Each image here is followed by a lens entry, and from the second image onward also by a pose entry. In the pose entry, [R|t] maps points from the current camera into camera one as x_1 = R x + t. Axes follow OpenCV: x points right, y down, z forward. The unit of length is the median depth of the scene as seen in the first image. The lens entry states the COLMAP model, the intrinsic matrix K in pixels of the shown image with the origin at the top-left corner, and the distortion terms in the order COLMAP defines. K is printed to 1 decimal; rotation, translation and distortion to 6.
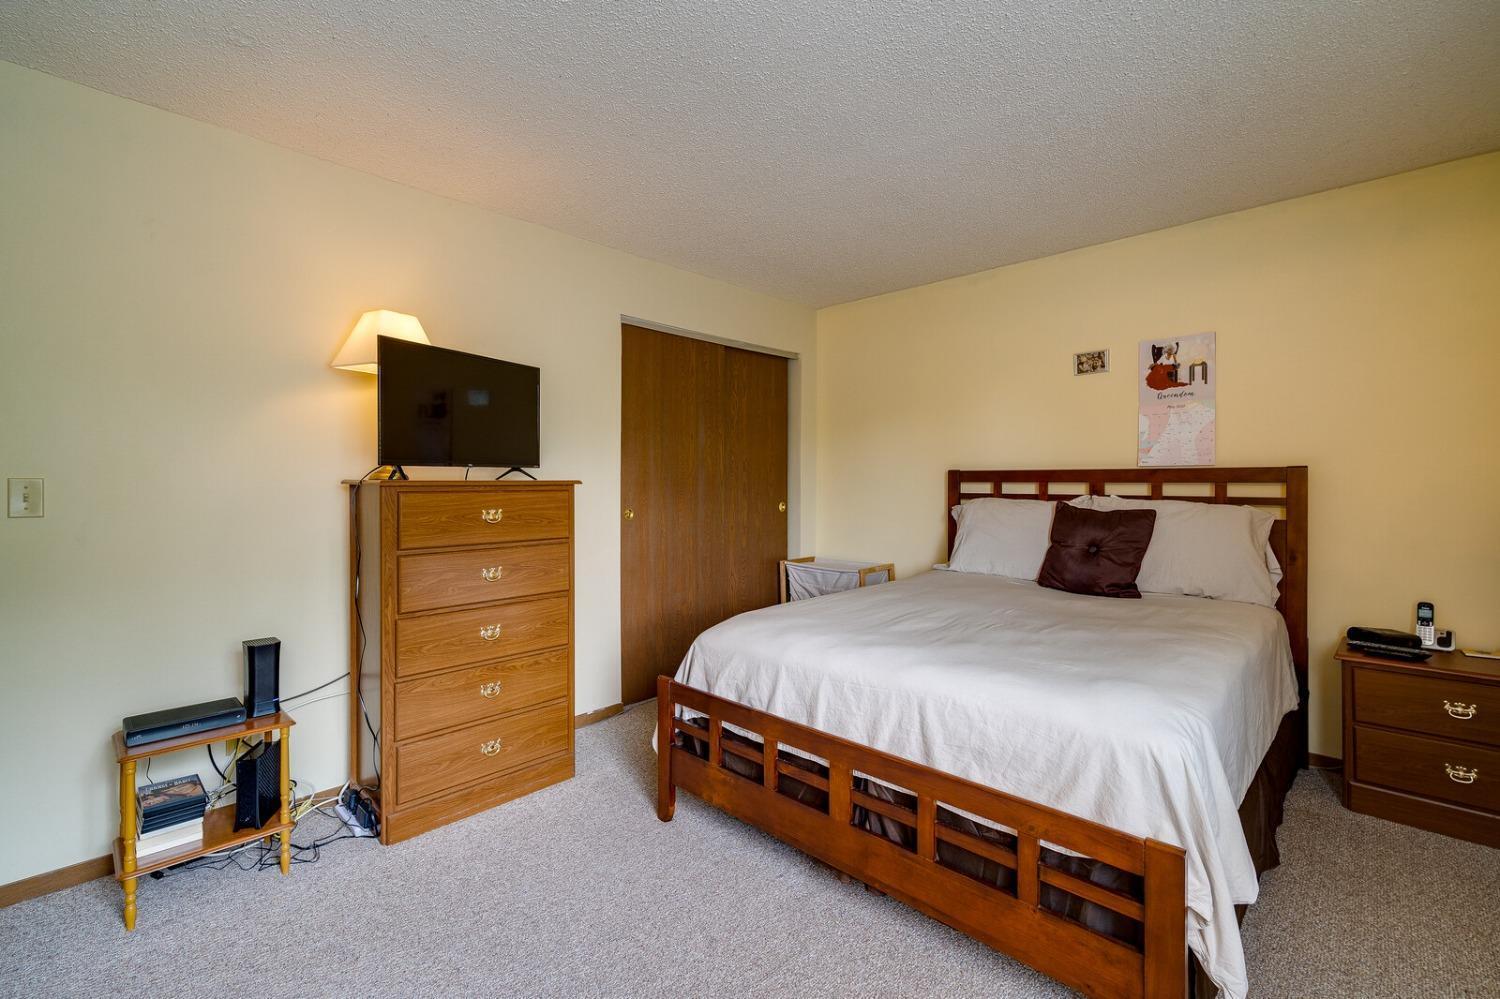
lens RADIAL K [[656.9, 0, 750.3], [0, 656.9, 476.4], [0, 0, 1]] dist [-0.002473, -0.000318]
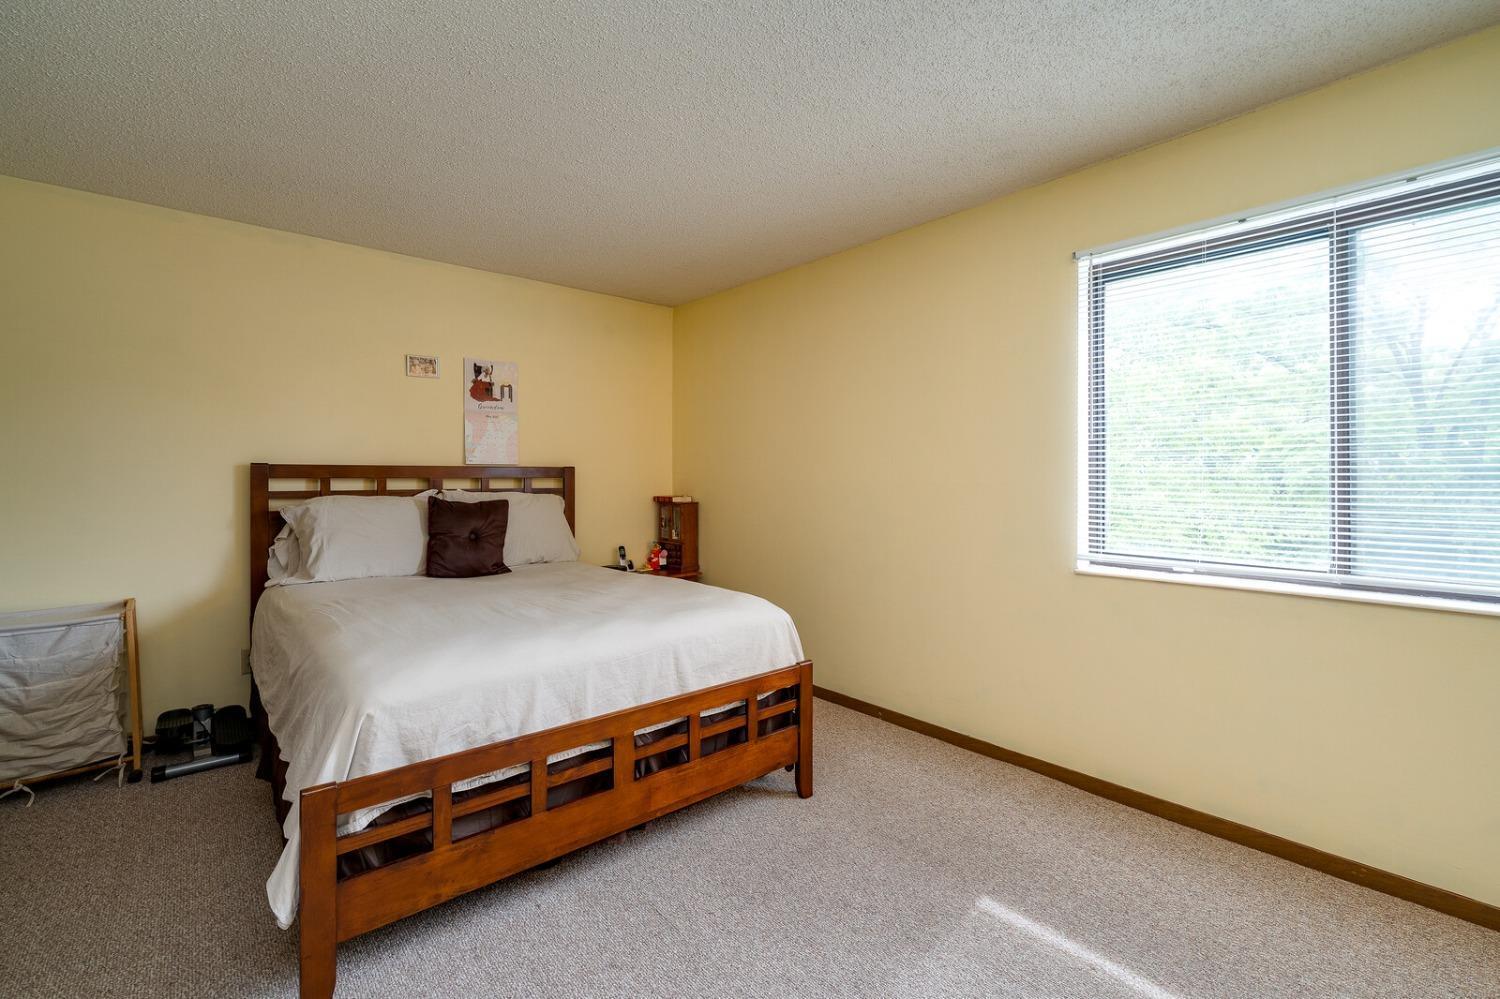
lens RADIAL K [[656.9, 0, 750.3], [0, 656.9, 476.4], [0, 0, 1]] dist [-0.002473, -0.000318]
pose [[0.088150, 0.000458, 0.996107, -0.569564], [-0.006669, 0.999978, 0.000131, 0.003180], [-0.996085, -0.006655, 0.088152, 0.419915]]
